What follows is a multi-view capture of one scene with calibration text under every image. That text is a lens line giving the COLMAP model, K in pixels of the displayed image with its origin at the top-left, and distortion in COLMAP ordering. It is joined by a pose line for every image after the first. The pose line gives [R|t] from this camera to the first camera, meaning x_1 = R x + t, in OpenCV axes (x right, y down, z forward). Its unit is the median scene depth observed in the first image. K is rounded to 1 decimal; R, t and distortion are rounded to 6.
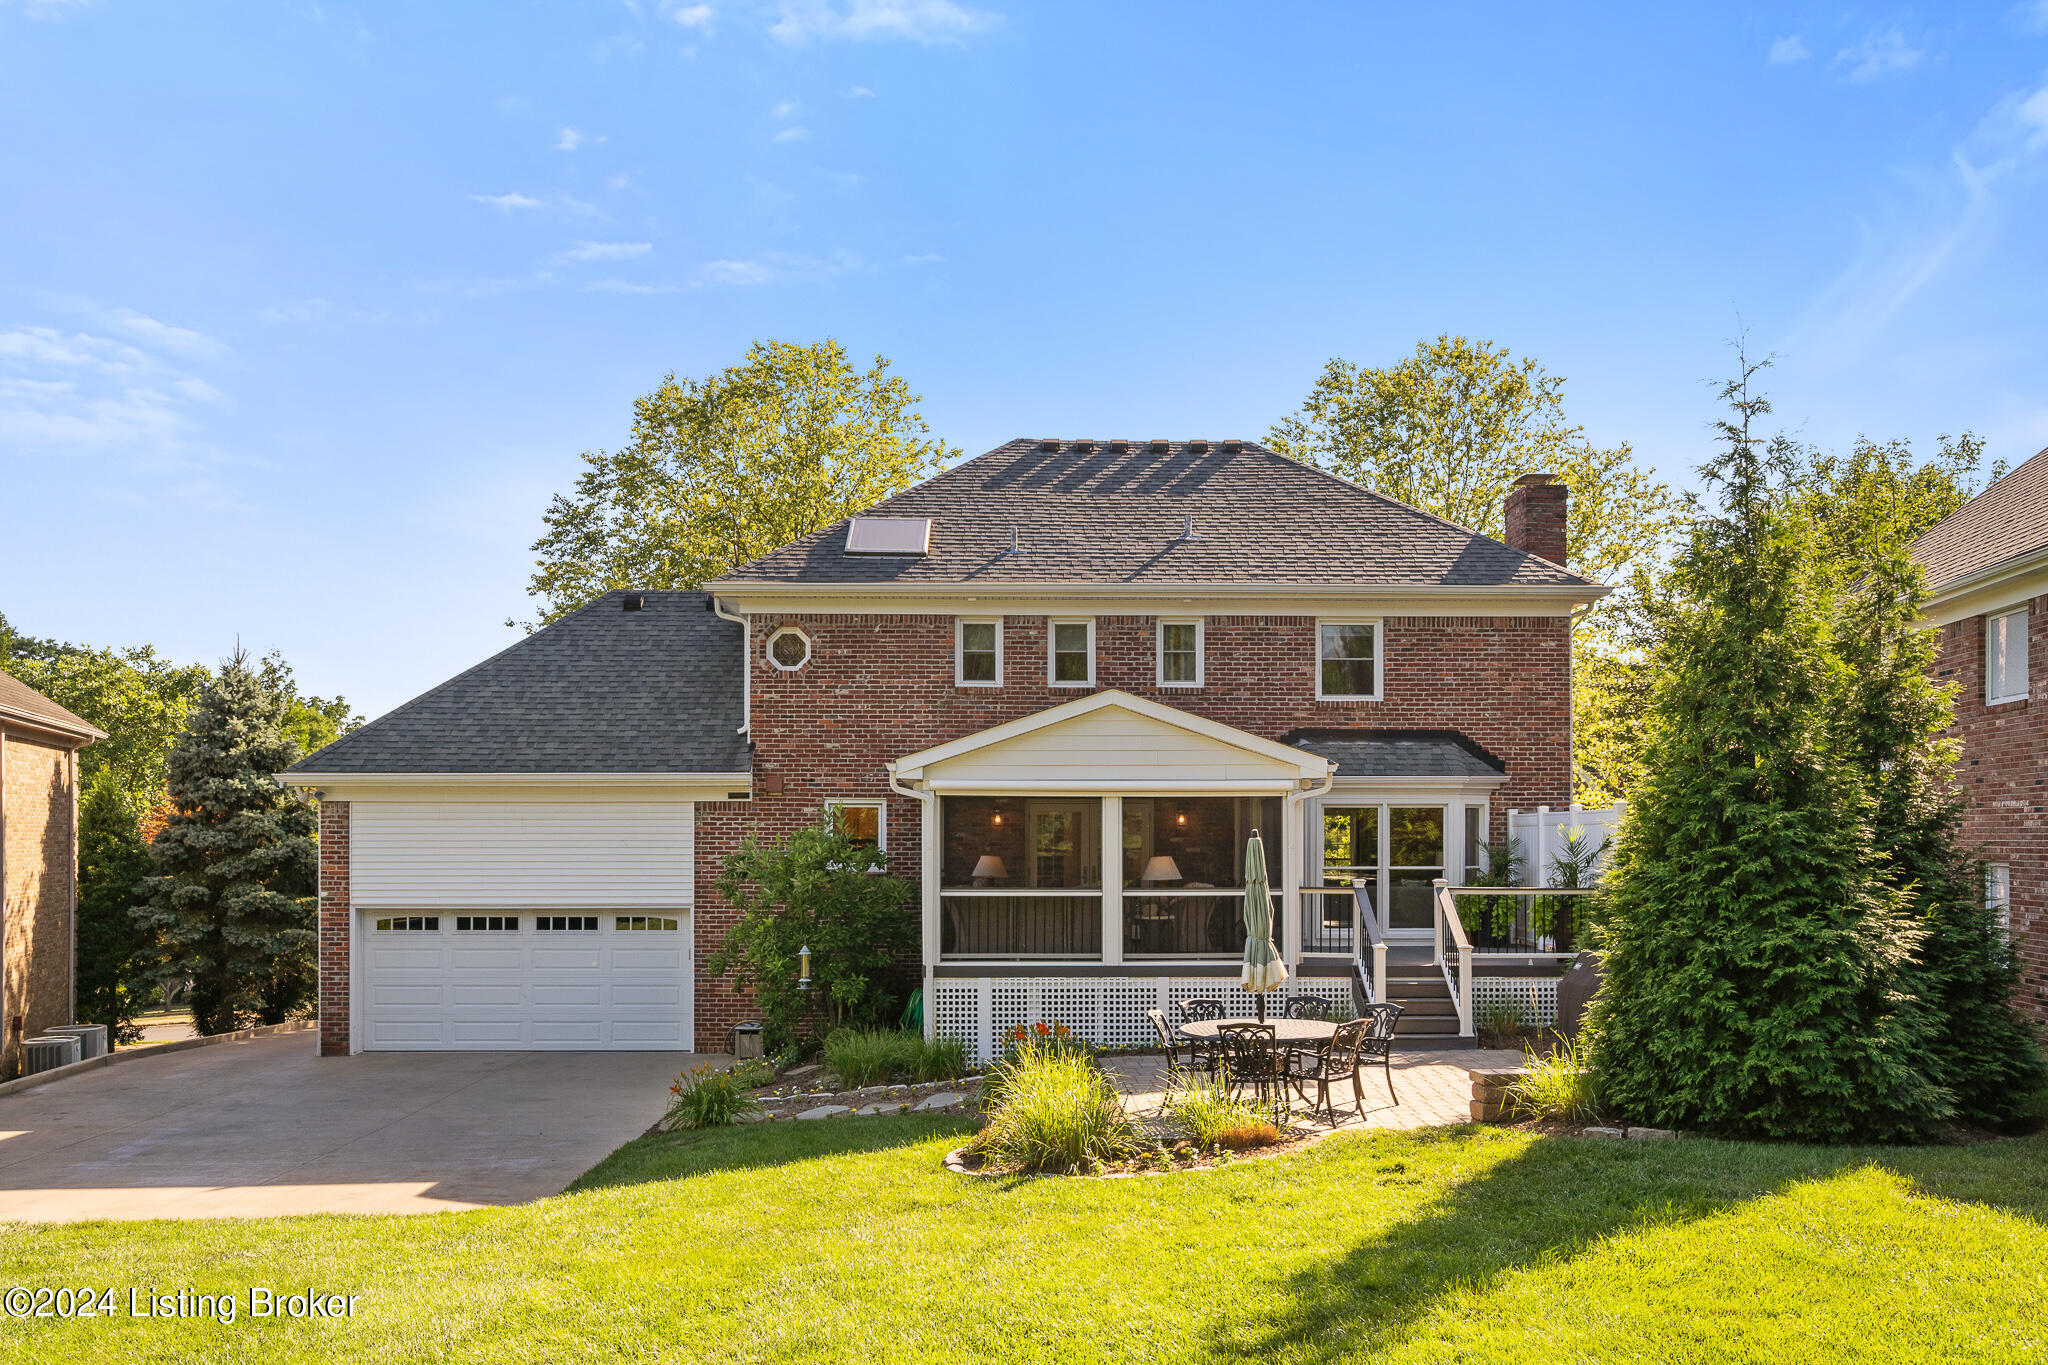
lens RADIAL K [[1620.5, 0, 1027.3], [0, 1620.5, 830.6], [0, 0, 1]] dist [-0.001218, 0.001796]
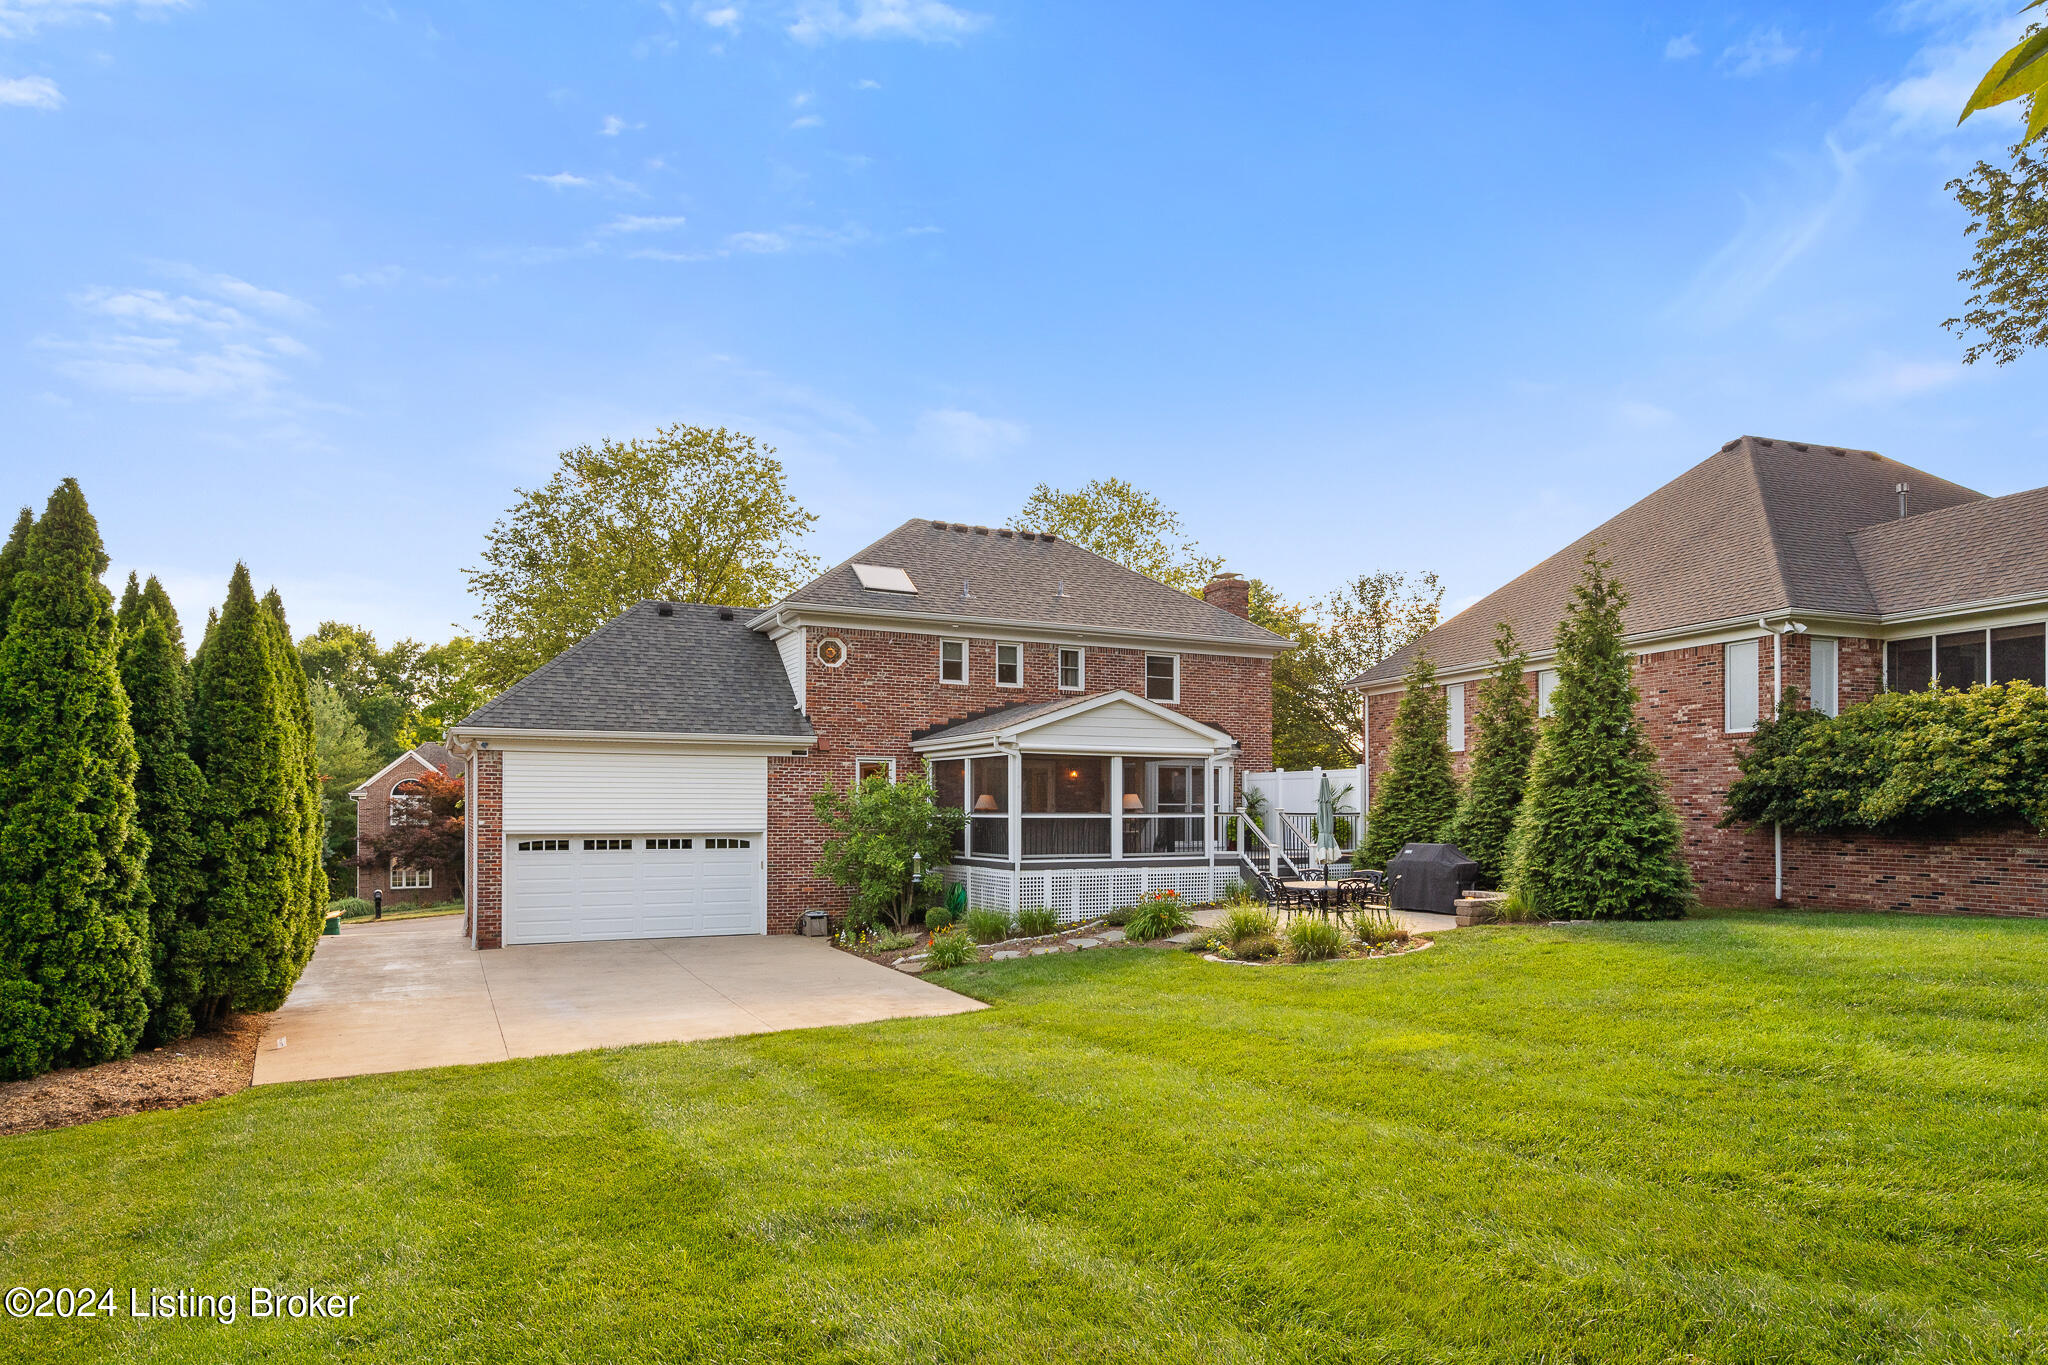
lens RADIAL K [[1163.1, 0, 1022.3], [0, 1163.1, 799.9], [0, 0, 1]] dist [-0.002156, -0.000107]
pose [[0.912091, 0.005057, 0.409956, -0.417089], [-0.005138, 0.999986, -0.000904, 0.019788], [-0.409955, -0.001282, 0.912105, -0.014150]]
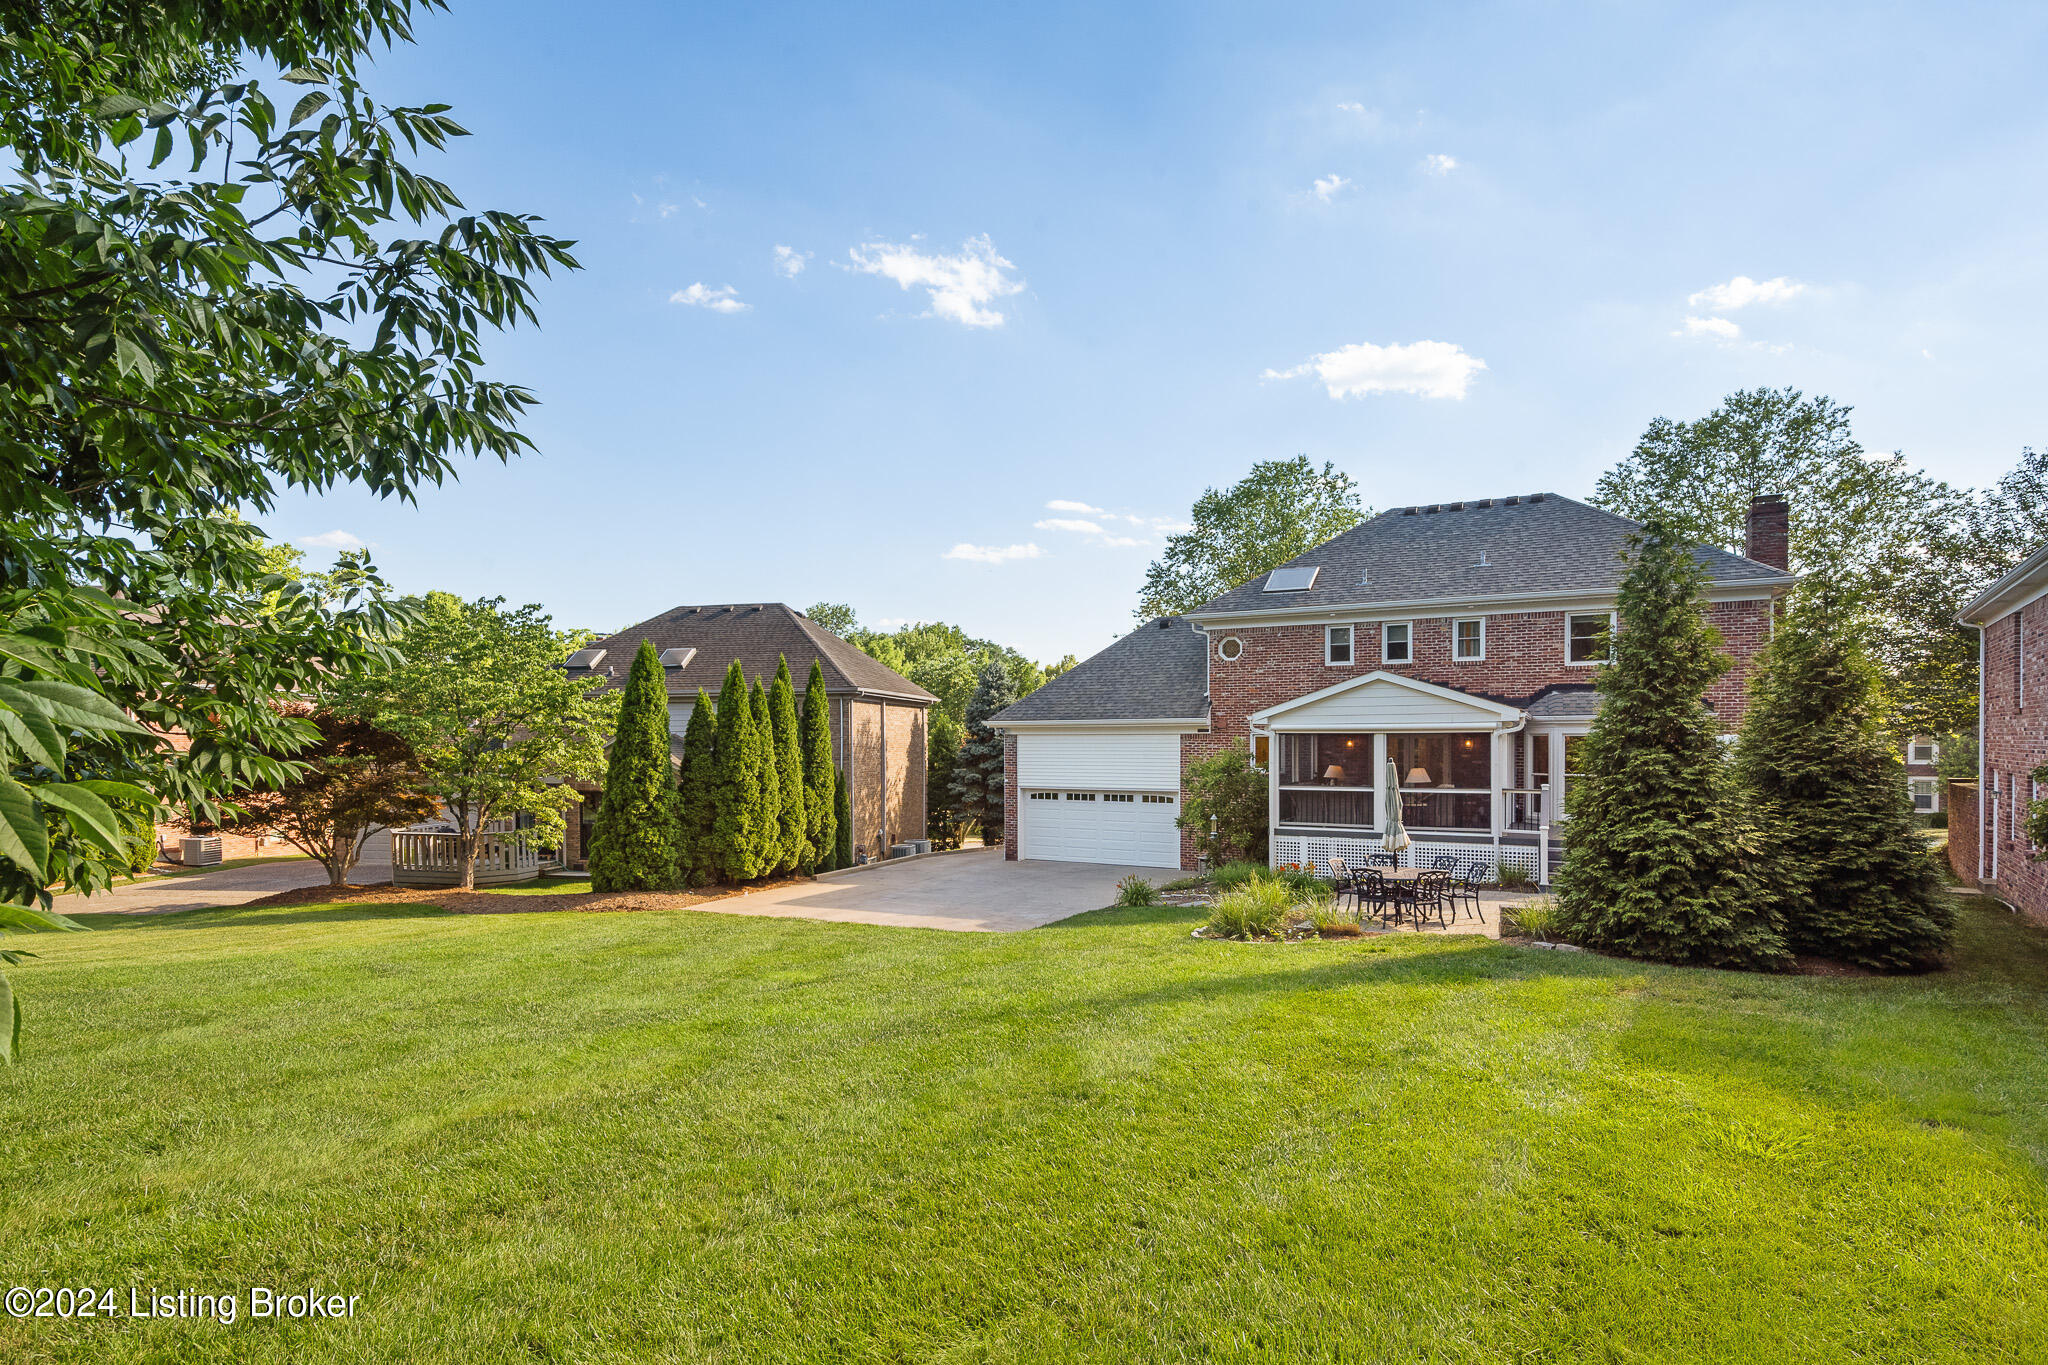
lens RADIAL K [[1001.3, 0, 1029.3], [0, 1001.3, 745.9], [0, 0, 1]] dist [-0.000256, -0.000135]
pose [[0.873519, 0.000883, -0.486790, 0.198629], [0.004439, 0.999942, 0.009779, -0.015849], [0.486771, -0.010703, 0.873464, -0.078742]]
